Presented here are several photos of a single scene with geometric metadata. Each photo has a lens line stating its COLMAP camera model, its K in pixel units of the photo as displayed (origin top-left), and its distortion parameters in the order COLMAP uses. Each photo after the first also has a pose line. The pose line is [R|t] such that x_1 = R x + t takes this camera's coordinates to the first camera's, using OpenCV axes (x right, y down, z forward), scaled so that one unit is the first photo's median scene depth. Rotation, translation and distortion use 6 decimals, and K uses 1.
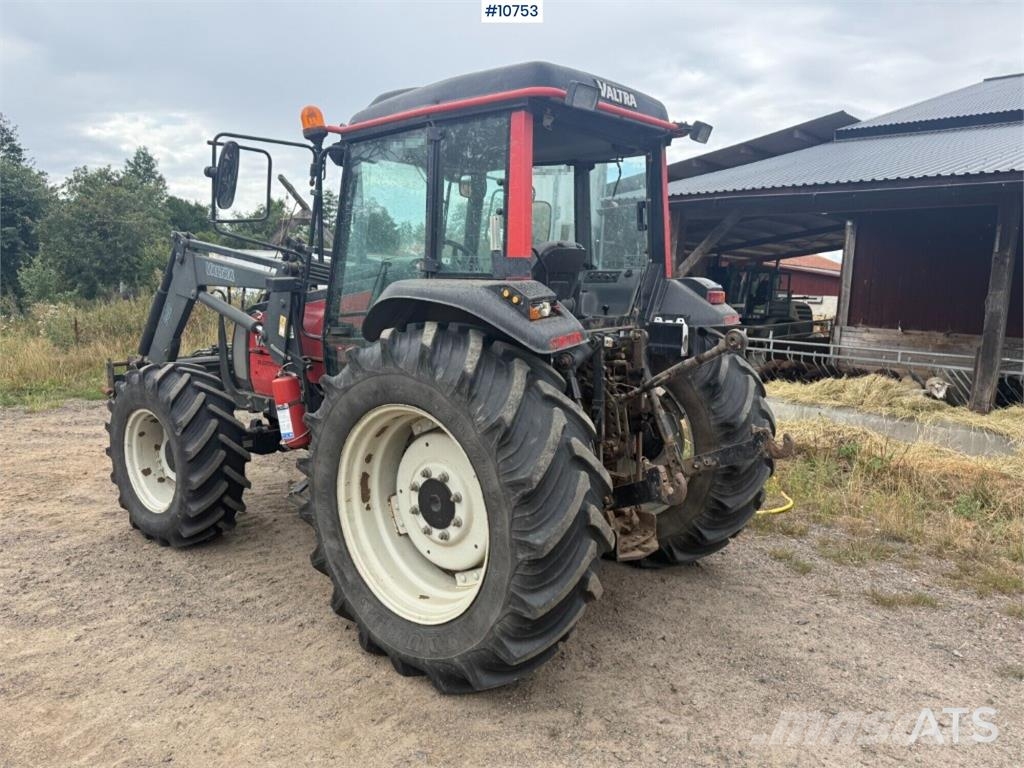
lens RADIAL K [[712.8, 0, 512.0], [0, 712.8, 384.0], [0, 0, 1]] dist [0.098968, -0.115702]
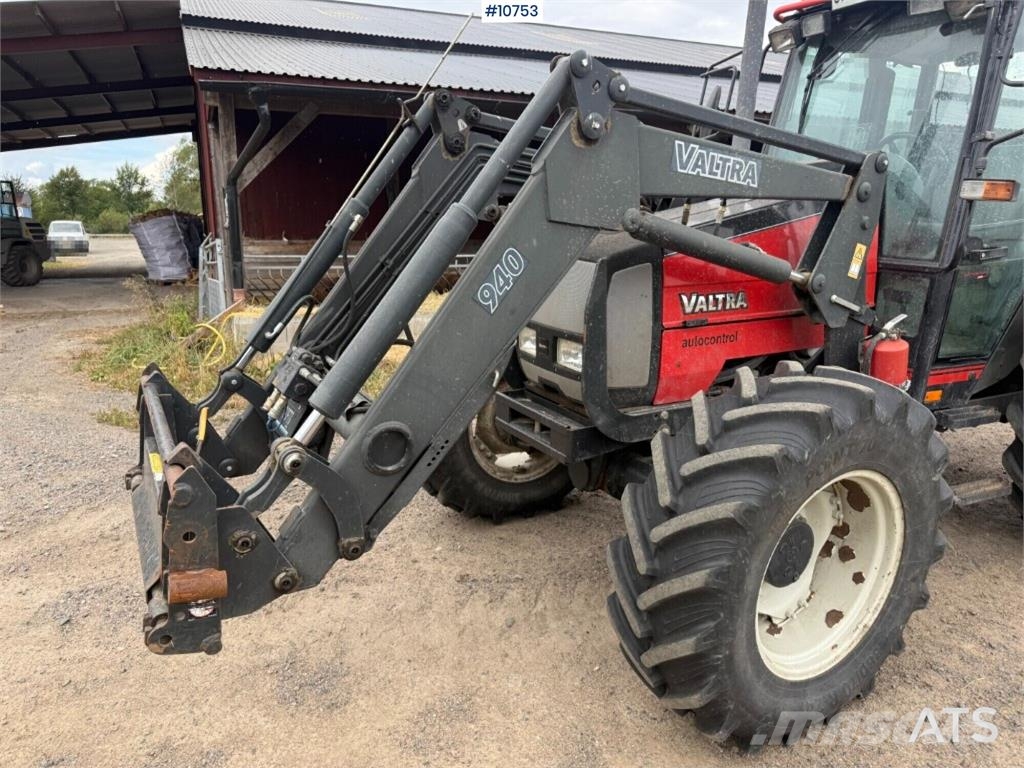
lens RADIAL K [[708.1, 0, 512.0], [0, 708.1, 384.0], [0, 0, 1]] dist [0.086505, -0.116764]
pose [[0.372287, -0.242861, 0.895780, -1.334739], [0.133787, 0.969120, 0.207143, -0.193666], [-0.918425, 0.042727, 0.393282, 1.385972]]
